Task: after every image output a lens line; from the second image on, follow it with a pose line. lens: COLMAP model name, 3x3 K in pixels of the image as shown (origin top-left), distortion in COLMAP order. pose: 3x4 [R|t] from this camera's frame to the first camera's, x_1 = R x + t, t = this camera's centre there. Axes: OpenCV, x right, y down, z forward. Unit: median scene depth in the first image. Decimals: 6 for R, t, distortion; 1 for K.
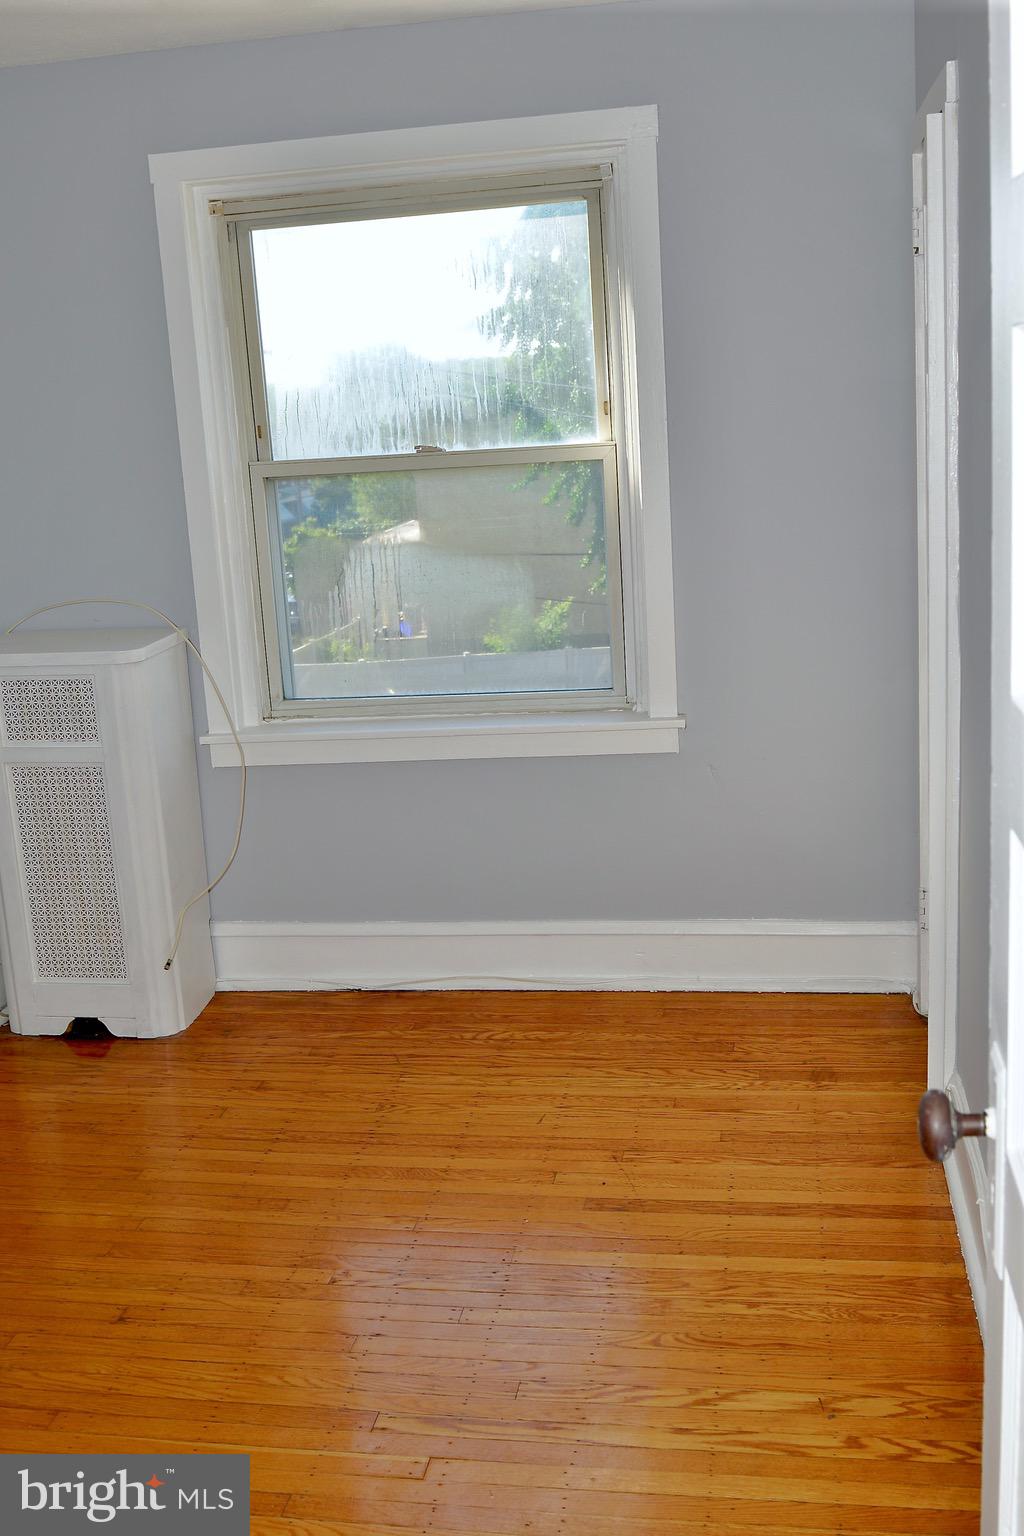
lens RADIAL K [[1589.0, 0, 512.0], [0, 1589.0, 768.0], [0, 0, 1]] dist [-0.048025, -0.007066]
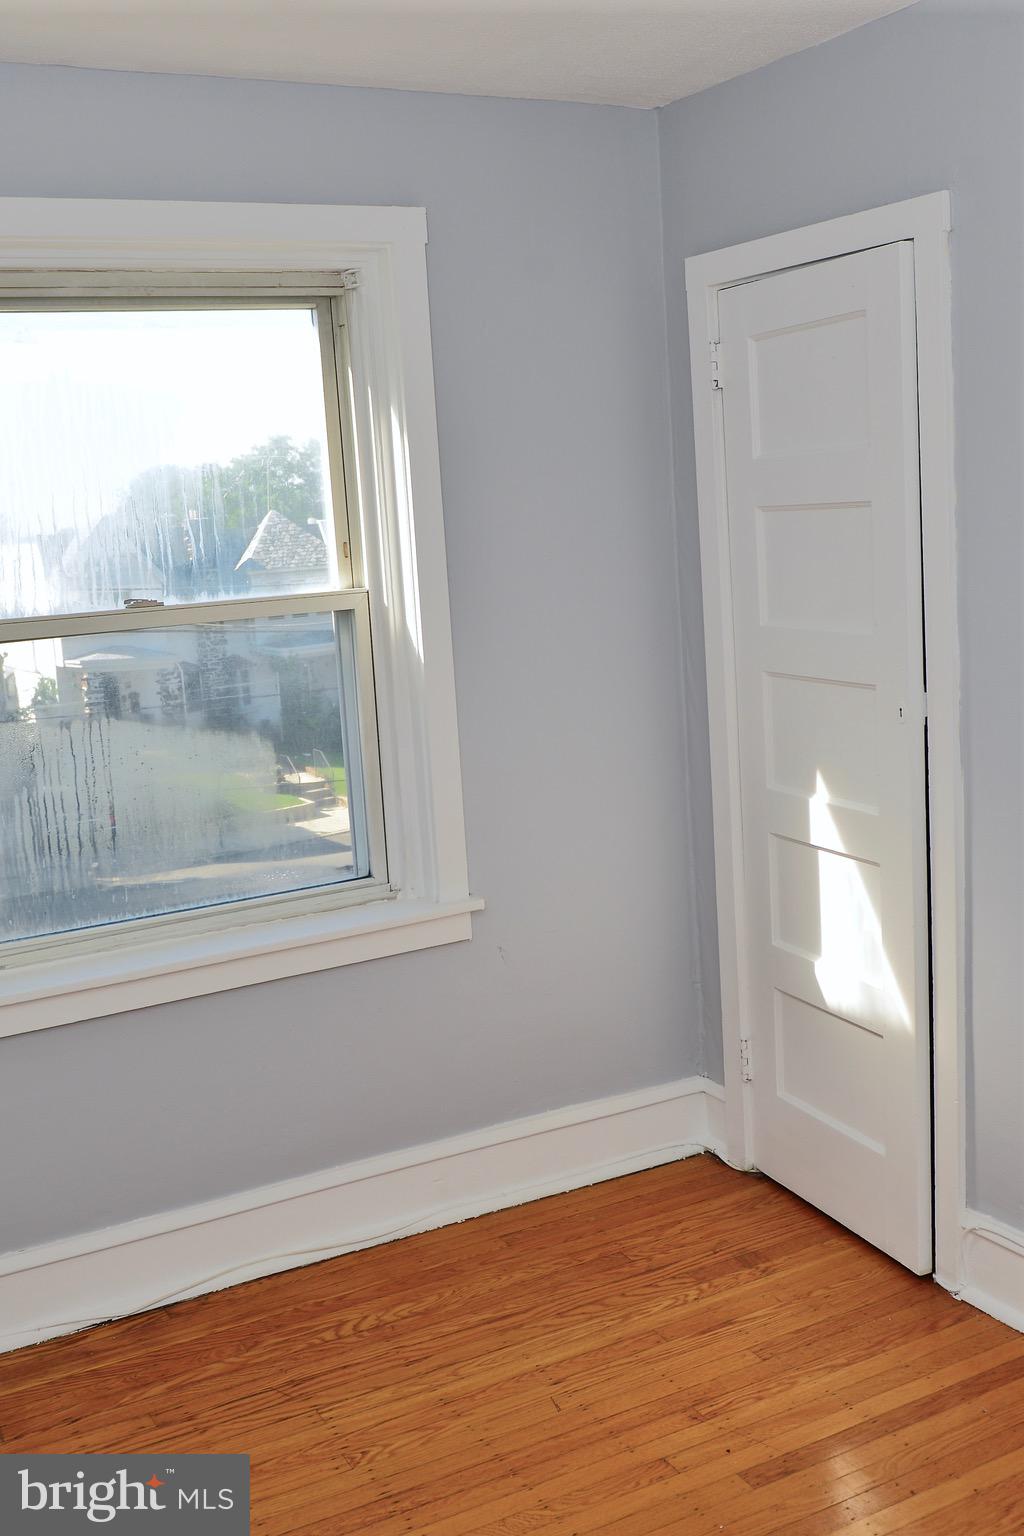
lens RADIAL K [[1589.0, 0, 512.0], [0, 1589.0, 768.0], [0, 0, 1]] dist [-0.048025, -0.007066]
pose [[0.791522, -0.087263, 0.604878, -0.412556], [0.150328, 0.987144, -0.054303, -0.053630], [-0.592363, 0.133913, 0.794464, 0.295762]]
